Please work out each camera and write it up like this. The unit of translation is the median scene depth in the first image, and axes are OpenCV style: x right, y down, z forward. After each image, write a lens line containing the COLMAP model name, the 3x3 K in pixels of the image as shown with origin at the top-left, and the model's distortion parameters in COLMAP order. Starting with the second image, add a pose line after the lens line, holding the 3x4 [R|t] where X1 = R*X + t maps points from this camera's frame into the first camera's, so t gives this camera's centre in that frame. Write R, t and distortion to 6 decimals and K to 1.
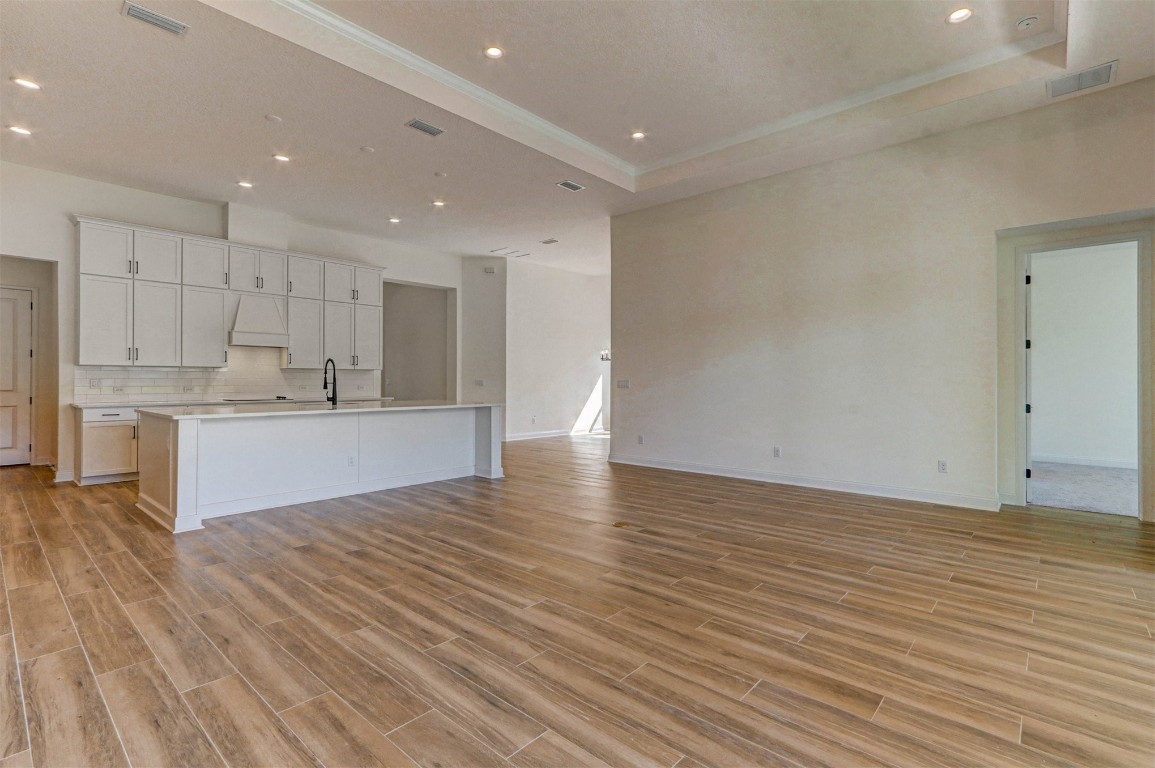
lens RADIAL K [[537.0, 0, 574.5], [0, 537.0, 382.9], [0, 0, 1]] dist [-0.004328, 0.005083]
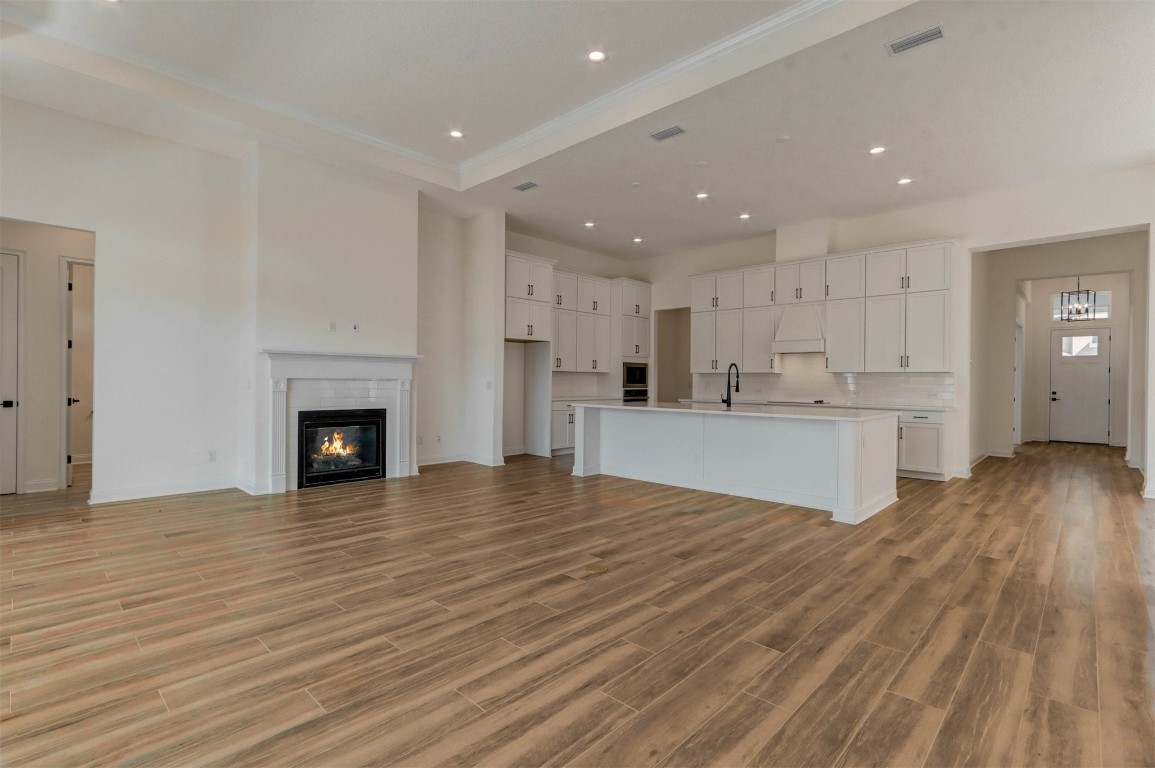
lens RADIAL K [[537.0, 0, 563.7], [0, 537.0, 384.1], [0, 0, 1]] dist [-0.004328, 0.005083]
pose [[-0.038074, 0.003685, -0.999268, 0.905872], [-0.016334, 0.999857, 0.004310, -0.004428], [0.999141, 0.016486, -0.038009, 1.034880]]
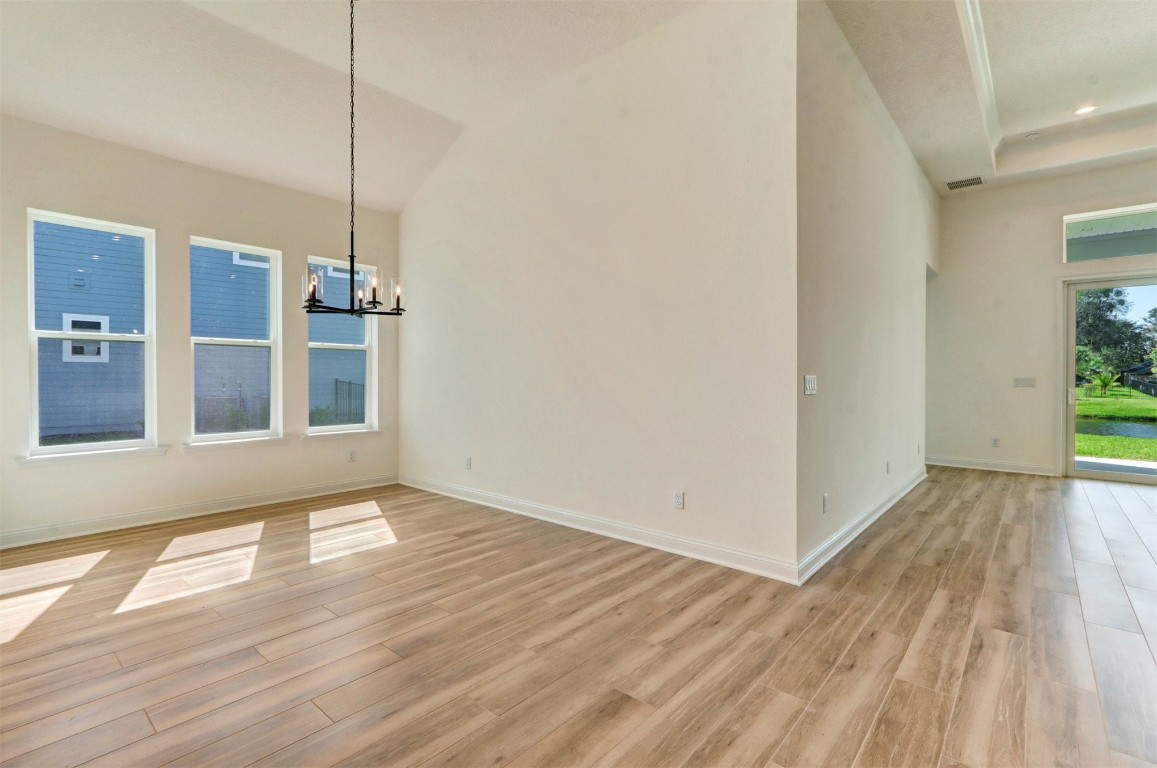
lens RADIAL K [[538.0, 0, 565.8], [0, 538.0, 374.9], [0, 0, 1]] dist [-0.004328, 0.005083]
pose [[-0.014824, 0.001547, 0.999889, -0.611959], [0.001273, 0.999998, -0.001528, -0.010555], [-0.999889, 0.001250, -0.014826, 2.220682]]
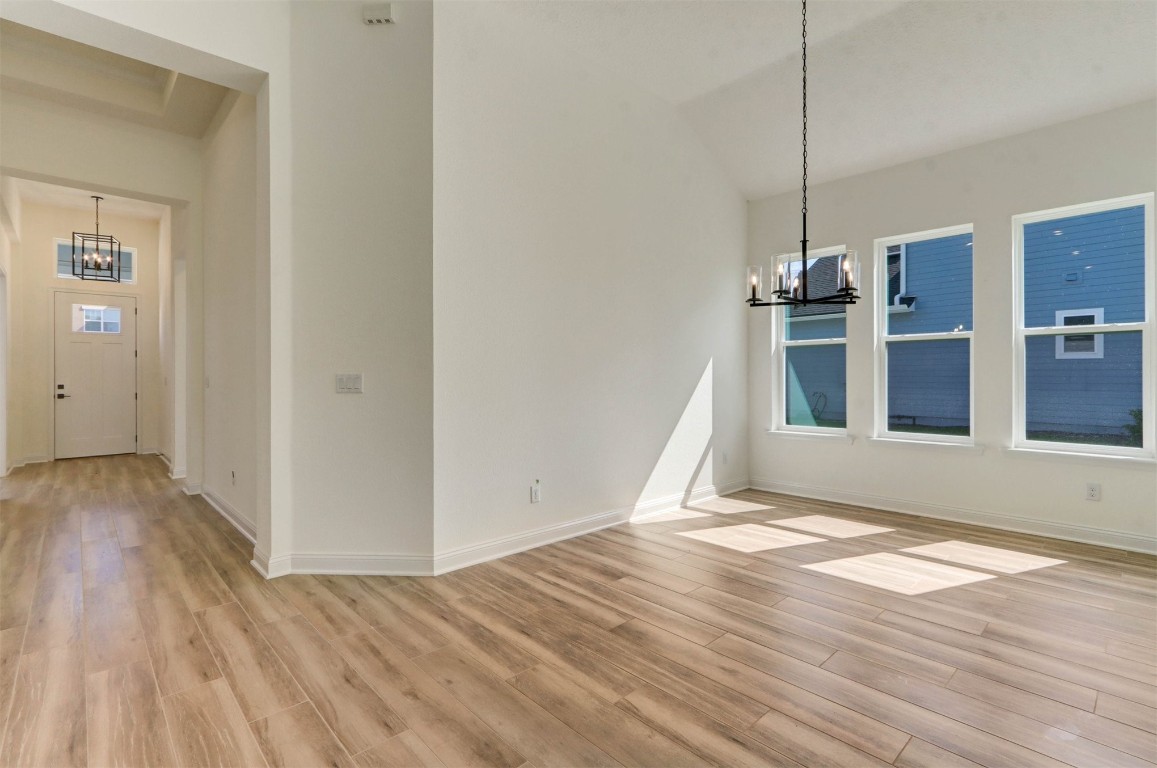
lens RADIAL K [[538.0, 0, 574.5], [0, 538.0, 369.4], [0, 0, 1]] dist [-0.004328, 0.005083]
pose [[0.996284, -0.008093, -0.085745, -0.051879], [0.006851, 0.999868, -0.014761, -0.006961], [0.085853, 0.014119, 0.996208, 1.775472]]
